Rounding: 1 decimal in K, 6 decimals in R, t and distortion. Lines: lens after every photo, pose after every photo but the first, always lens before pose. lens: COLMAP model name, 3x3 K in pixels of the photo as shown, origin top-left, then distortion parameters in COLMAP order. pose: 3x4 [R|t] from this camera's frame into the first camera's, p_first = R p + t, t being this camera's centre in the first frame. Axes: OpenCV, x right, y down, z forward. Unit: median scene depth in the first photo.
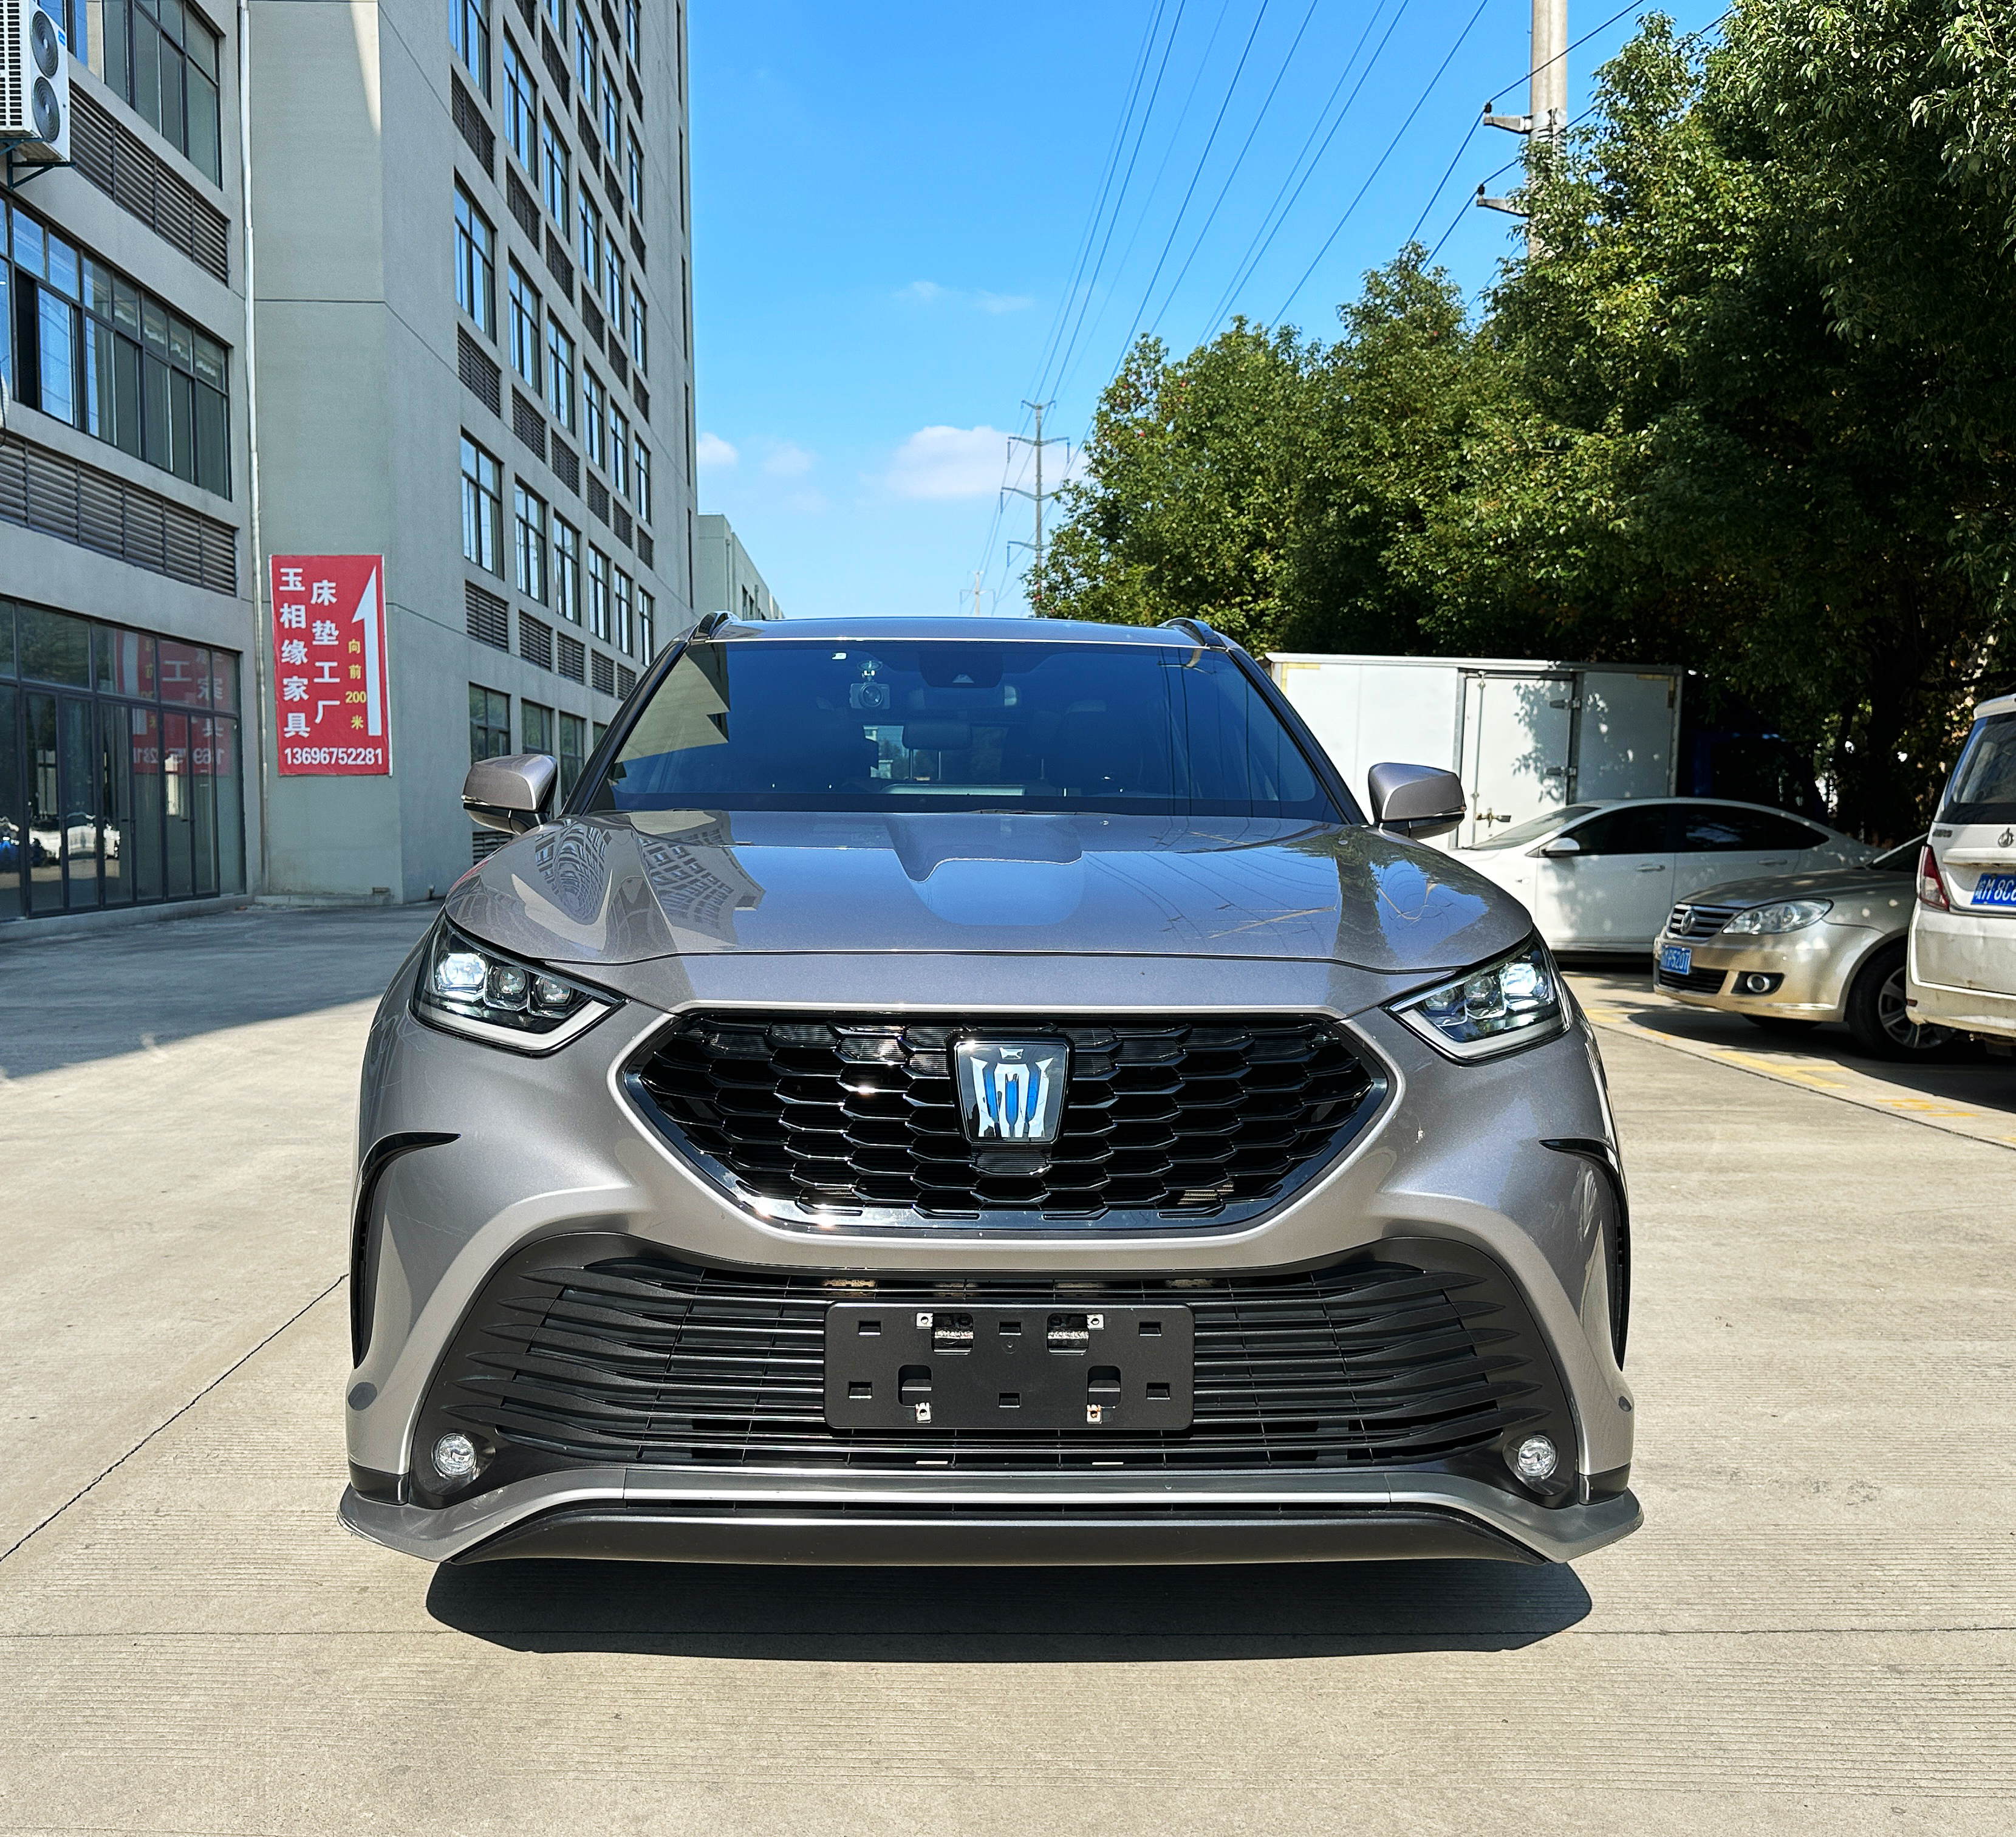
lens RADIAL K [[1905.5, 0, 871.2], [0, 1905.5, 991.5], [0, 0, 1]] dist [-0.015601, 0.000000]
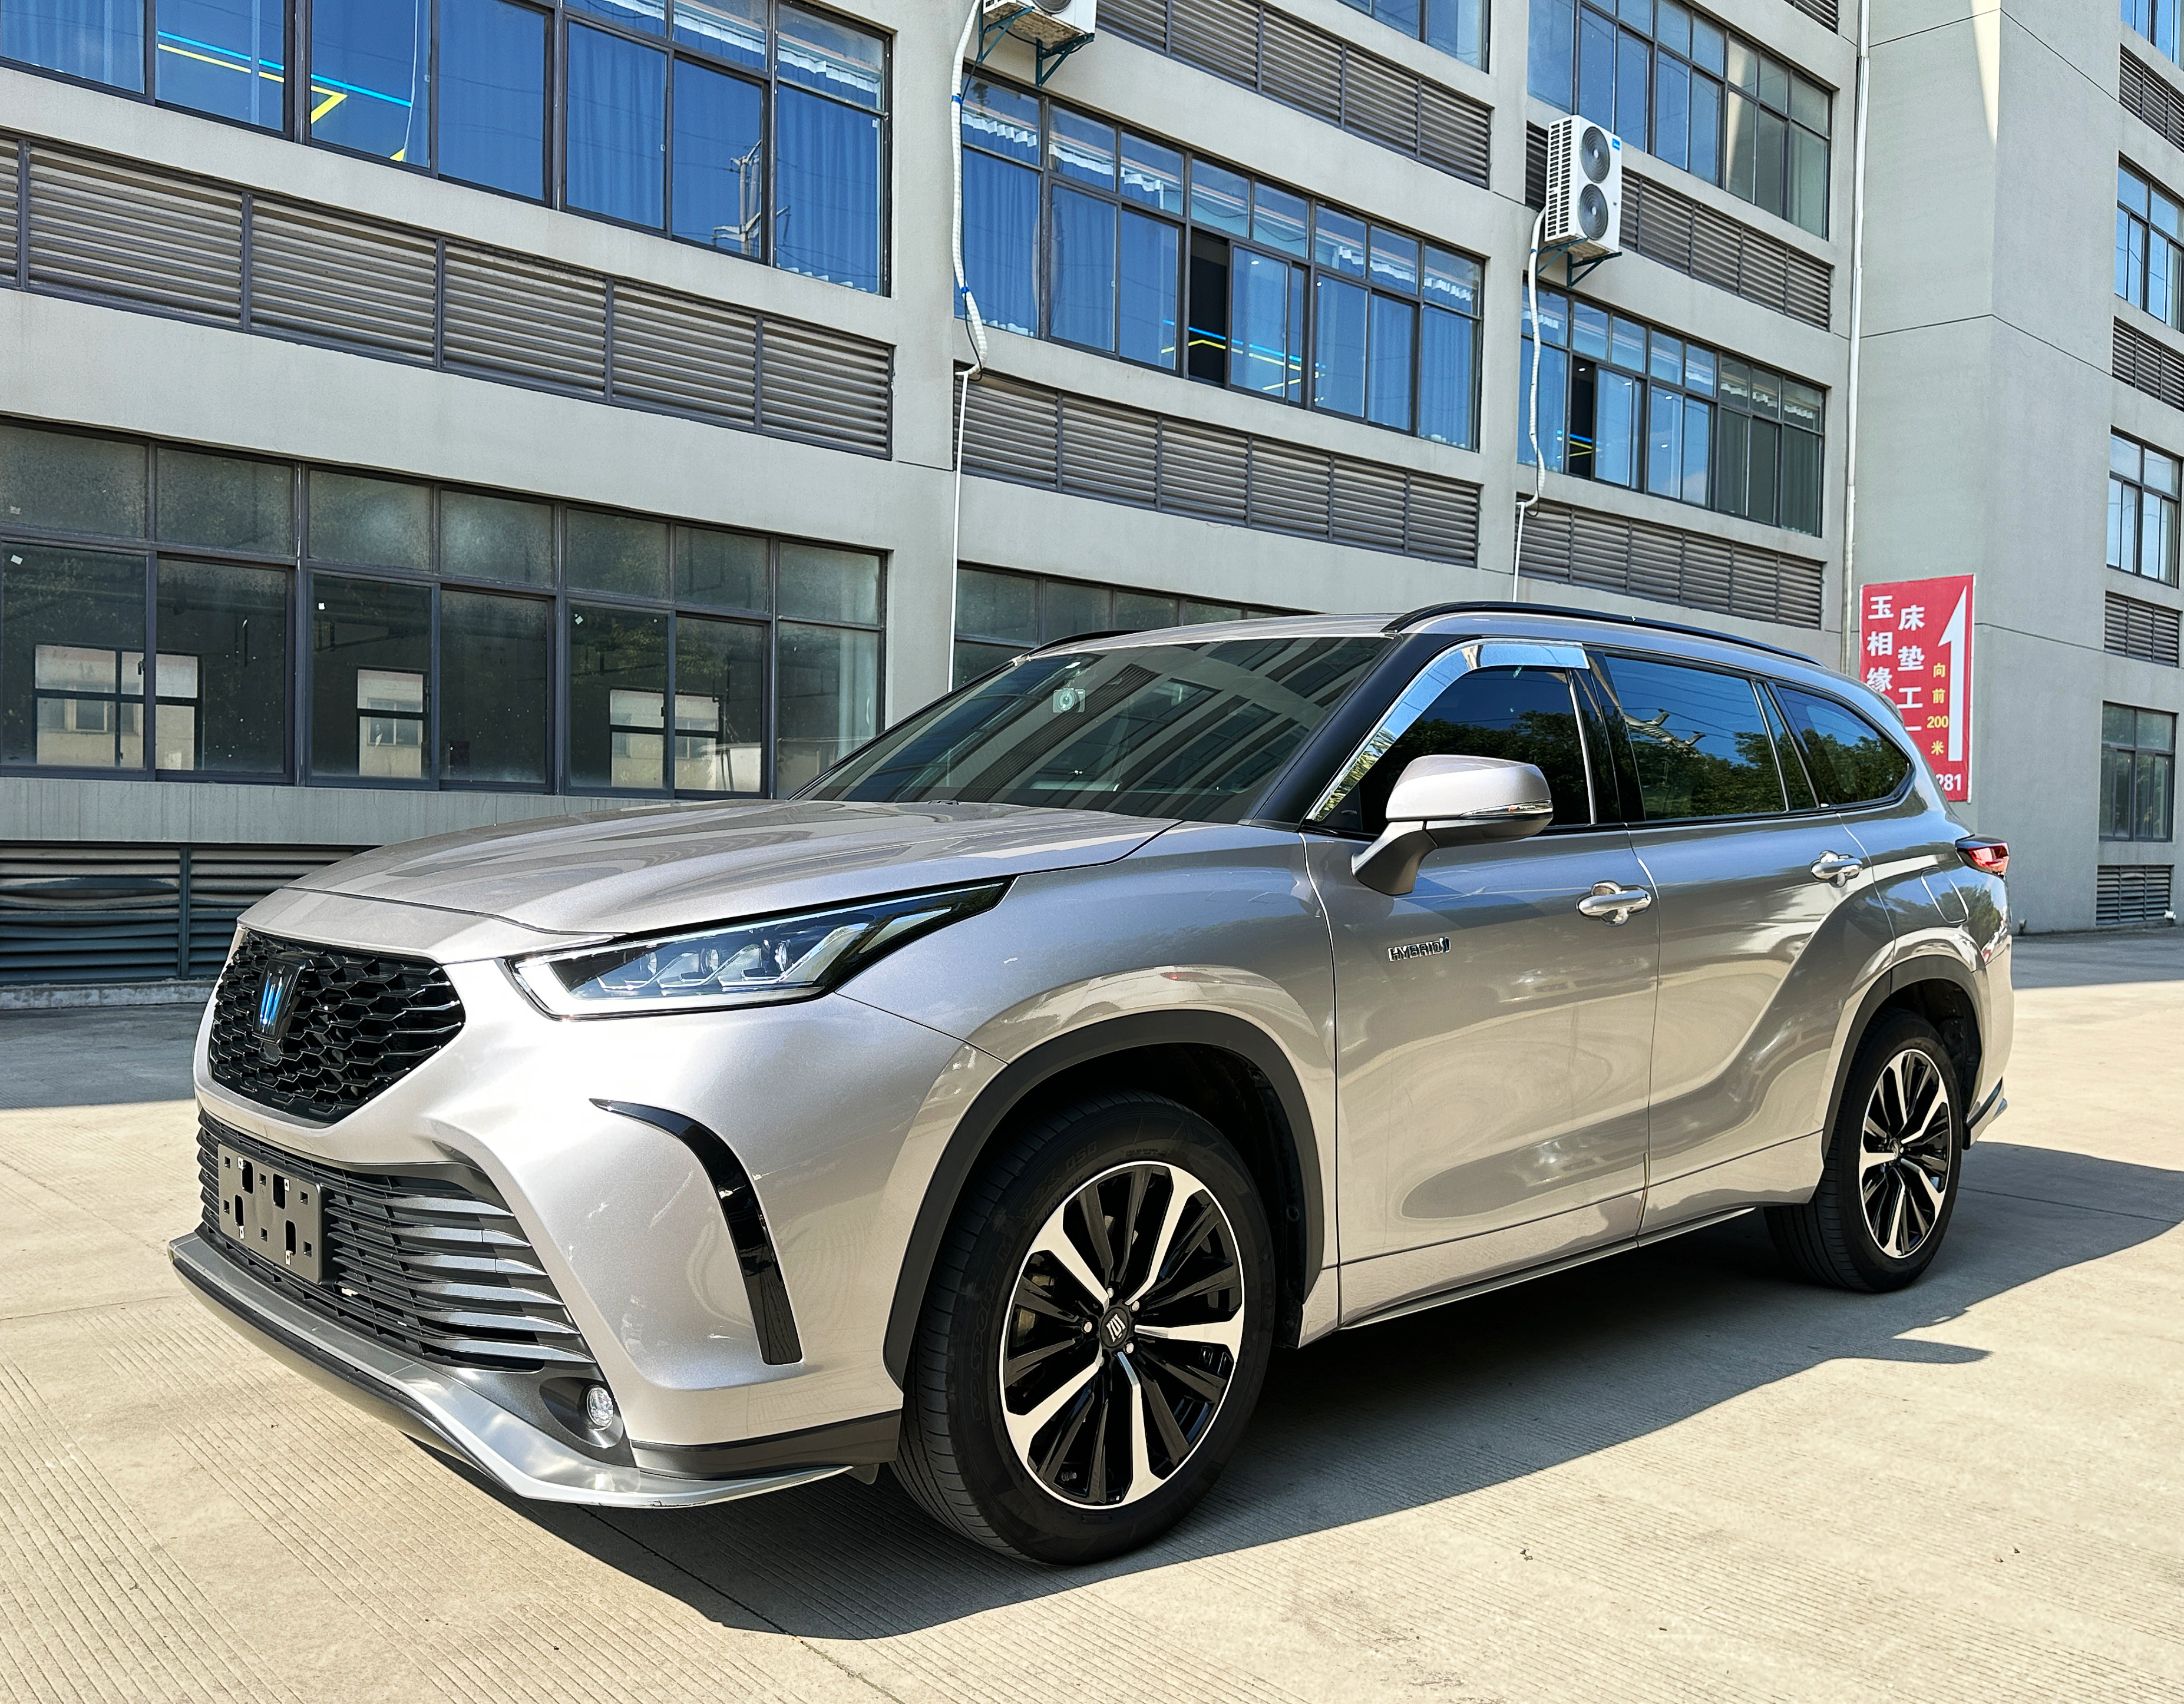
lens RADIAL K [[1810.4, 0, 1079.7], [0, 1810.4, 929.7], [0, 0, 1]] dist [0.046919, -0.071077]
pose [[0.664187, 0.053198, -0.745671, 0.147038], [-0.086996, 0.996188, -0.006419, -0.004381], [0.742487, 0.069134, 0.666284, 0.058443]]
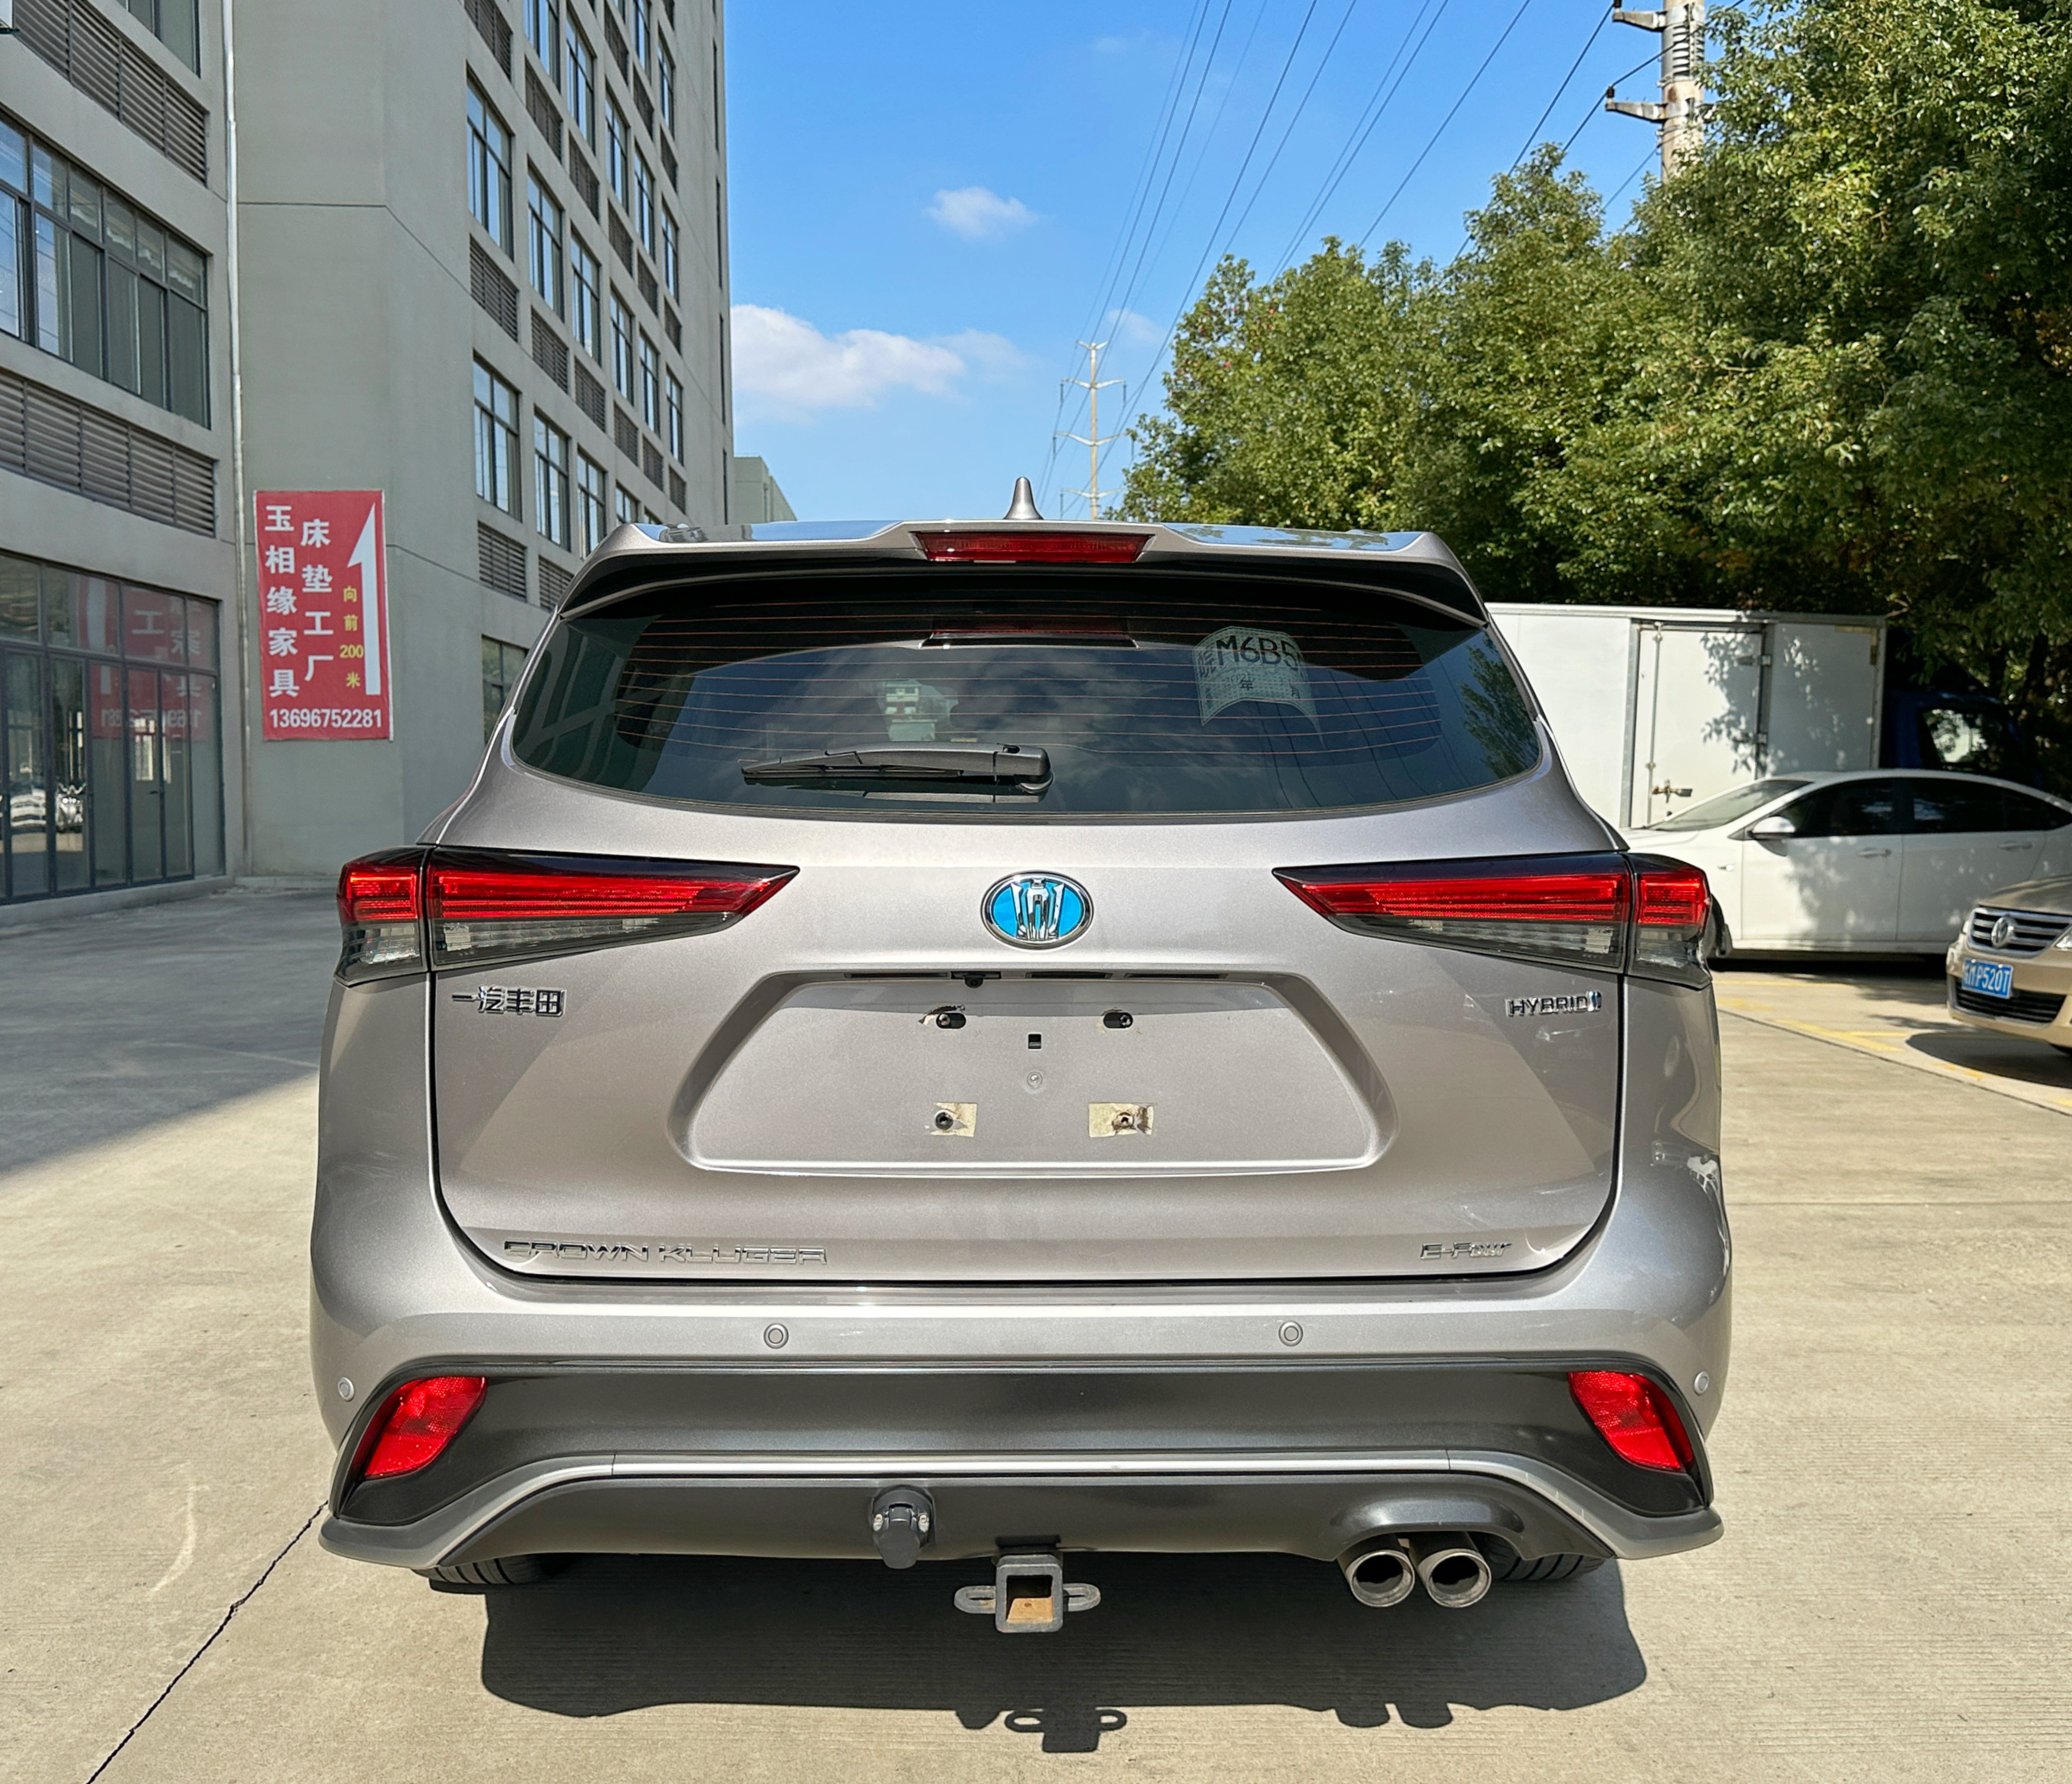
lens RADIAL K [[1988.2, 0, 959.6], [0, 1988.2, 916.0], [0, 0, 1]] dist [-0.015478, 0.000000]
pose [[0.999660, -0.002447, 0.025978, -0.014361], [0.003021, 0.999751, -0.022094, -0.011818], [-0.025917, 0.022165, 0.999418, 0.080525]]
